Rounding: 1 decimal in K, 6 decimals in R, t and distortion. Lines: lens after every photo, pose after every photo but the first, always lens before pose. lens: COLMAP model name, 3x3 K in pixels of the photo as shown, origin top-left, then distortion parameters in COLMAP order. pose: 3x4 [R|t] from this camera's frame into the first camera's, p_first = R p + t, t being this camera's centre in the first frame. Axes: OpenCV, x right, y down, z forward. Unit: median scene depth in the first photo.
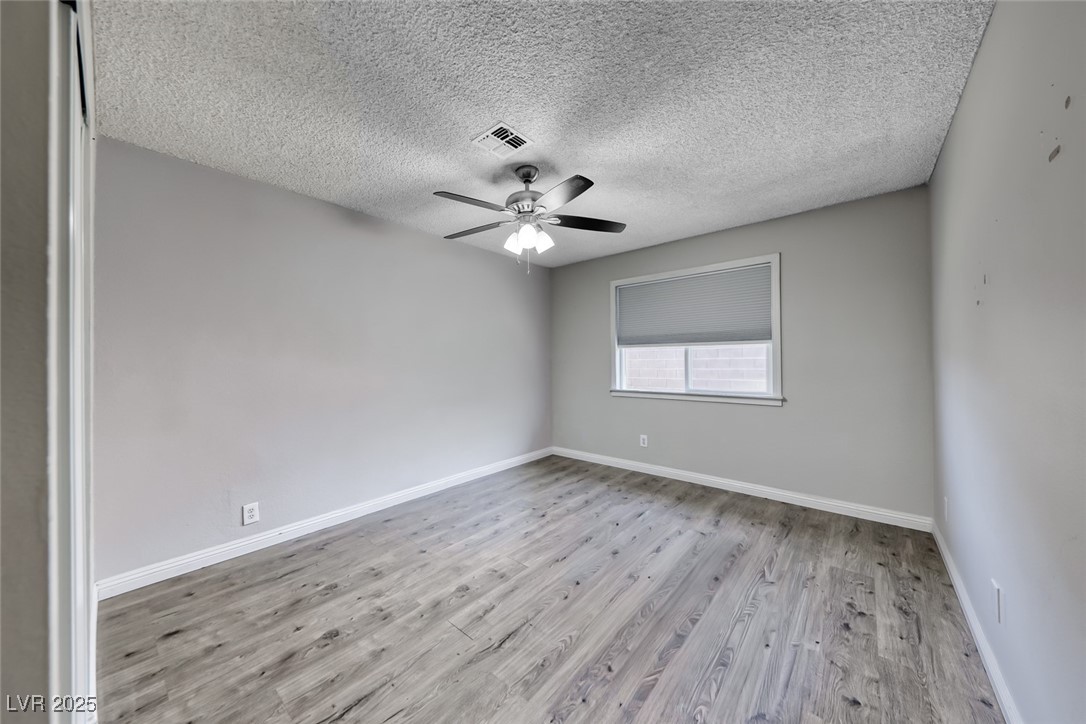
lens RADIAL K [[377.4, 0, 538.6], [0, 377.4, 361.4], [0, 0, 1]] dist [0.018407, -0.008213]
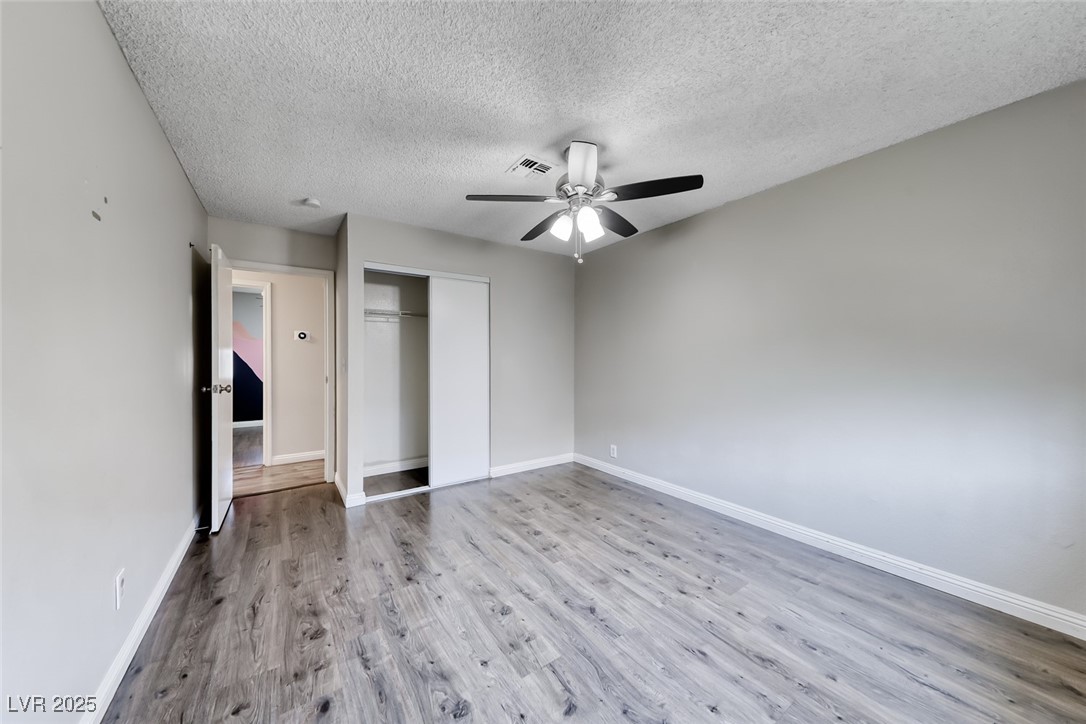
lens RADIAL K [[377.4, 0, 538.6], [0, 377.4, 361.4], [0, 0, 1]] dist [0.018407, -0.008213]
pose [[-0.274017, 0.021625, -0.961482, 0.875247], [0.002102, 0.999758, 0.021887, -0.018129], [0.961723, 0.003976, -0.273996, 1.141836]]
